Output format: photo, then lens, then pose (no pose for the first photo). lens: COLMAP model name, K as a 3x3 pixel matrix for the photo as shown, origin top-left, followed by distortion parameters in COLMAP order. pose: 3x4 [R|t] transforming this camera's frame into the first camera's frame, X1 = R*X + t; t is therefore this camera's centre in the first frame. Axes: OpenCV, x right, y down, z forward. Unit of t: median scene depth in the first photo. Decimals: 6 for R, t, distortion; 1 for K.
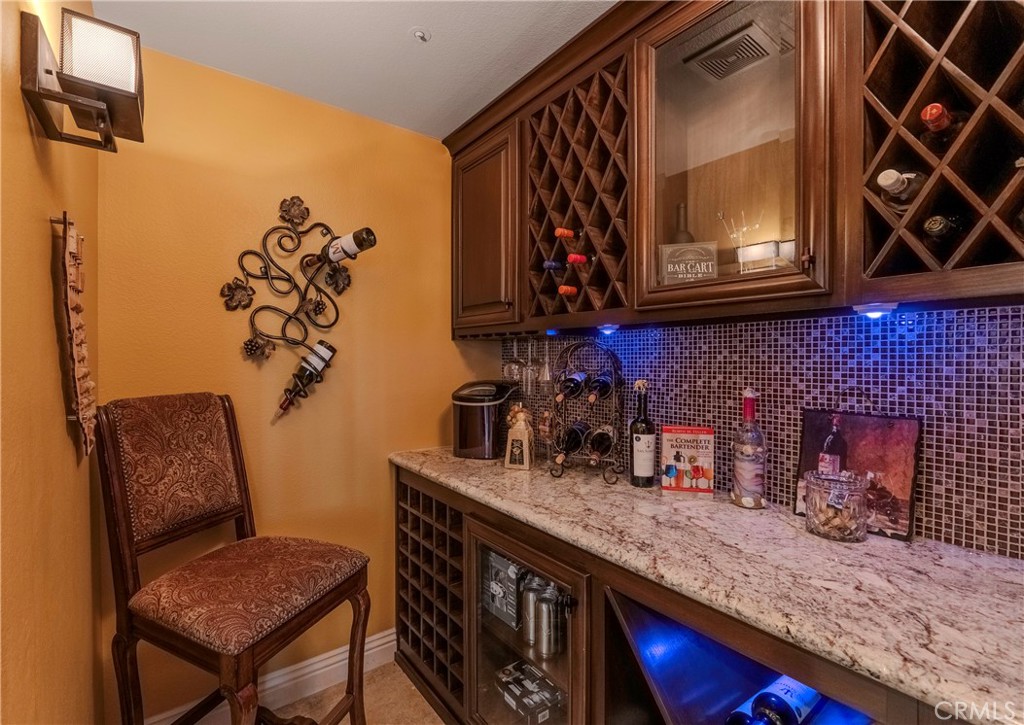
lens RADIAL K [[481.0, 0, 510.3], [0, 481.0, 360.1], [0, 0, 1]] dist [0.000898, -0.000359]
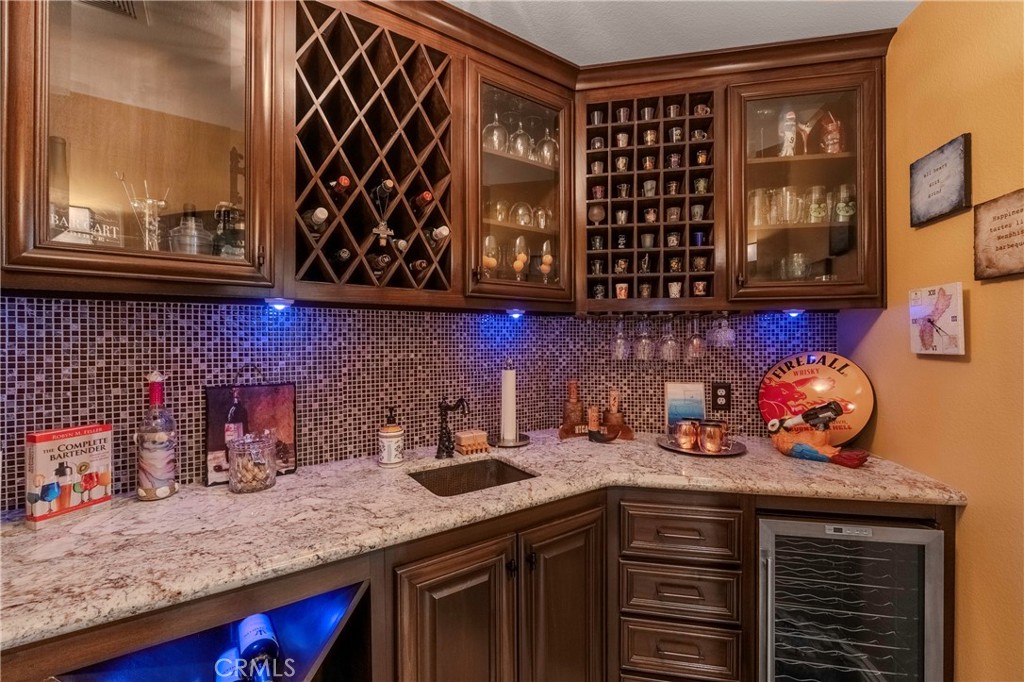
lens RADIAL K [[422.9, 0, 510.0], [0, 422.9, 340.5], [0, 0, 1]] dist [-0.001373, -0.000032]
pose [[0.033785, 0.003657, 0.999422, -0.312863], [0.008201, 0.999959, -0.003937, 0.006080], [-0.999395, 0.008329, 0.033754, 0.286620]]
